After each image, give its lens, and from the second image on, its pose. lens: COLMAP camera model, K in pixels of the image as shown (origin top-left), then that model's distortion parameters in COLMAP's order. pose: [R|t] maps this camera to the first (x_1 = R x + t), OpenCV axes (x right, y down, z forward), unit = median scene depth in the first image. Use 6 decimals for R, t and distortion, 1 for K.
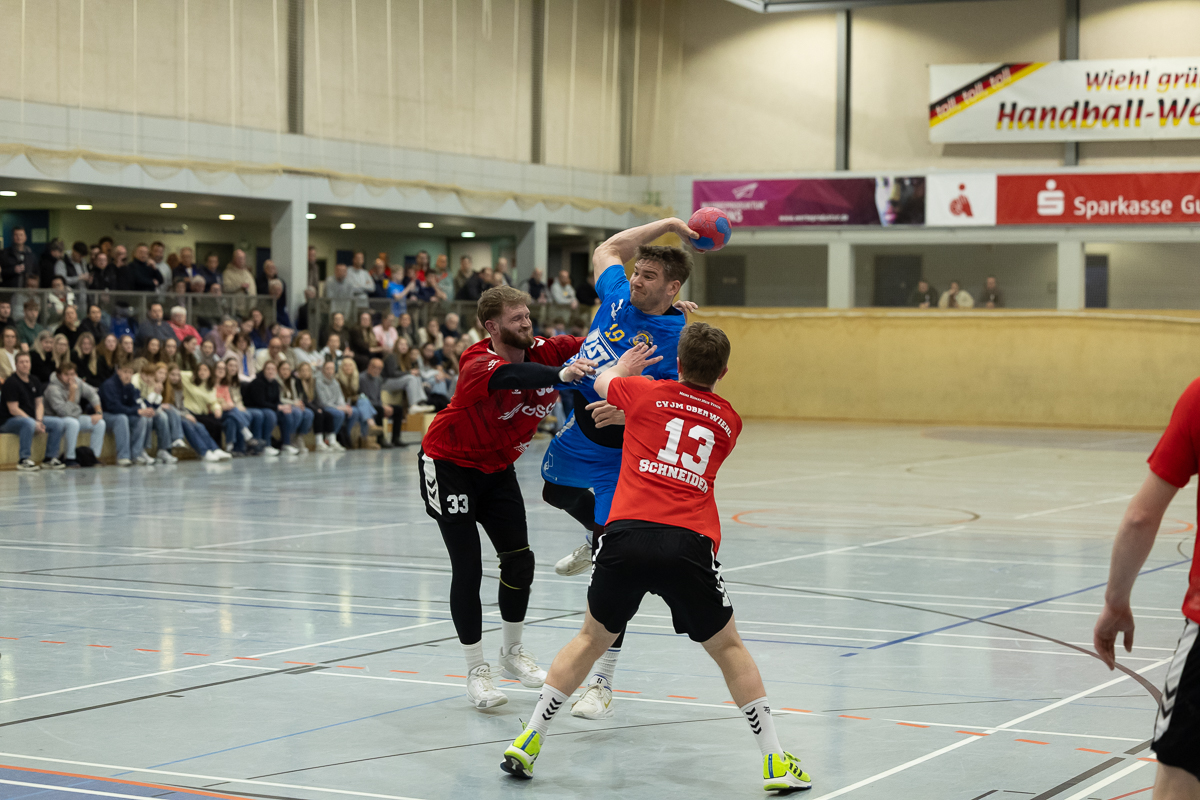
lens RADIAL K [[2722.2, 0, 599.8], [0, 2722.2, 398.8], [0, 0, 1]] dist [-0.312600, 0.000000]
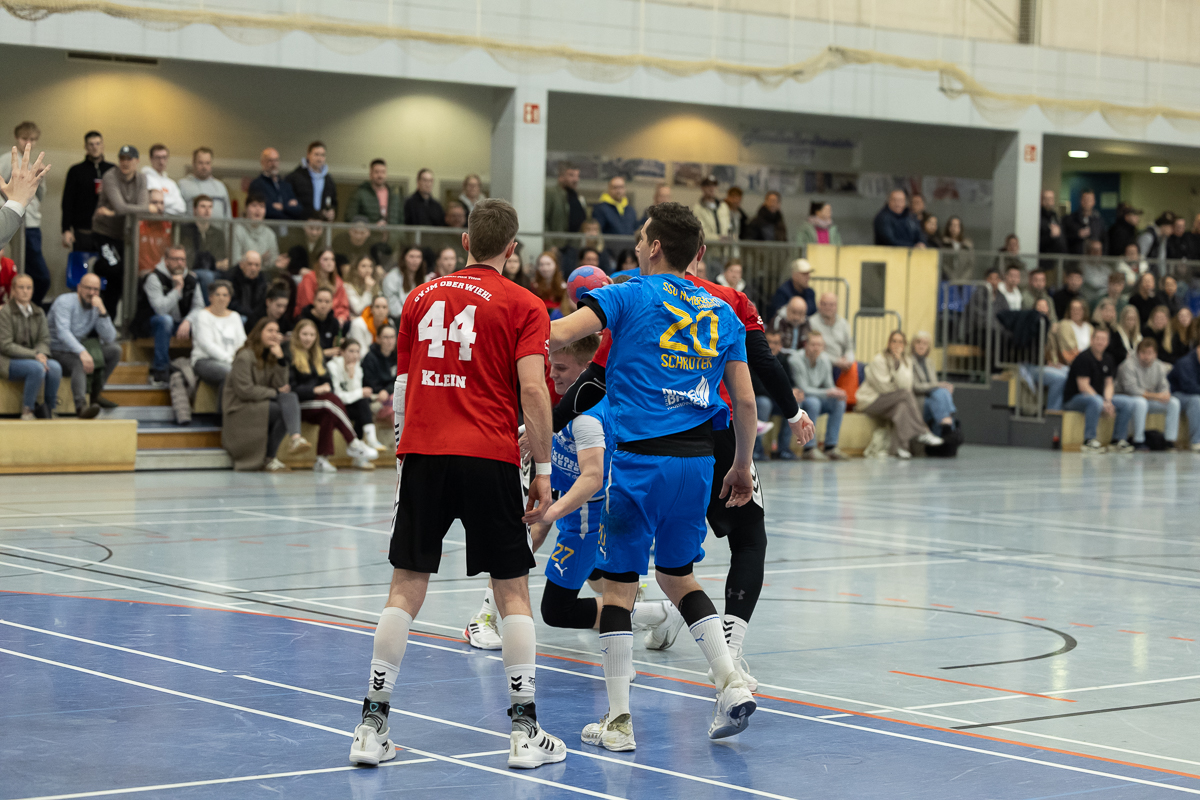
lens RADIAL K [[2894.8, 0, 601.8], [0, 2894.8, 400.5], [0, 0, 1]] dist [0.116451, 0.000000]
pose [[0.929317, 0.034616, -0.367656, 0.085792], [-0.031655, 0.999400, 0.014085, -0.003419], [0.367923, -0.001451, 0.929855, 0.174485]]
